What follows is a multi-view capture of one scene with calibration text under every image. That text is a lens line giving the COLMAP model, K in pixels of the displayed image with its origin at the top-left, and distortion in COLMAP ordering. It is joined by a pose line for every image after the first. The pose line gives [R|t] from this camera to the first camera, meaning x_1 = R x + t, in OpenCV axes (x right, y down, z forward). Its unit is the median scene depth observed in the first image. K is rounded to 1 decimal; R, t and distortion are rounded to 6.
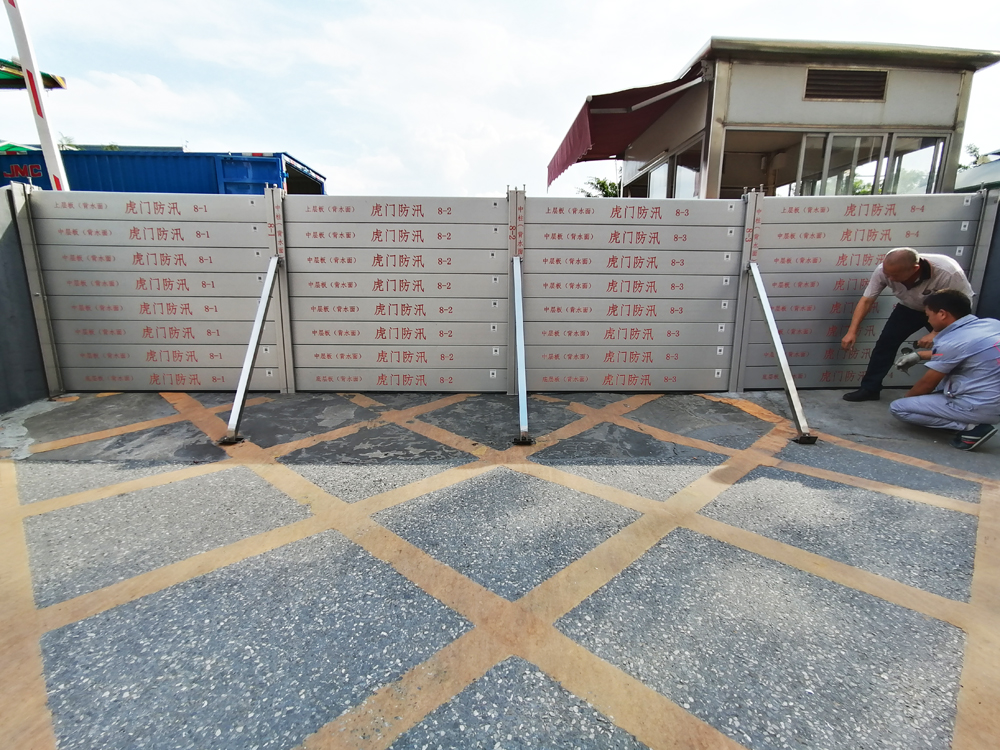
lens RADIAL K [[493.2, 0, 501.1], [0, 493.2, 381.1], [0, 0, 1]] dist [0.014095, 0.002540]
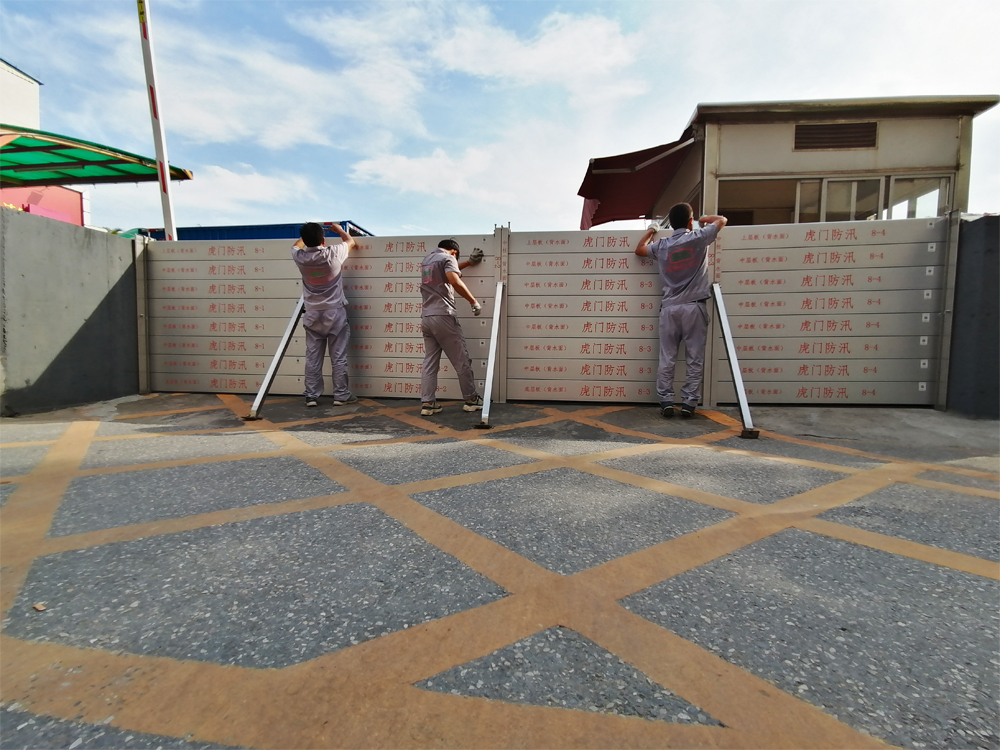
lens RADIAL K [[493.2, 0, 494.7], [0, 493.2, 372.1], [0, 0, 1]] dist [0.014095, 0.002540]
pose [[0.986853, 0.010866, -0.161254, 0.199845], [-0.035905, 0.987544, -0.153191, 0.134427], [0.157581, 0.156966, 0.974951, -0.108775]]
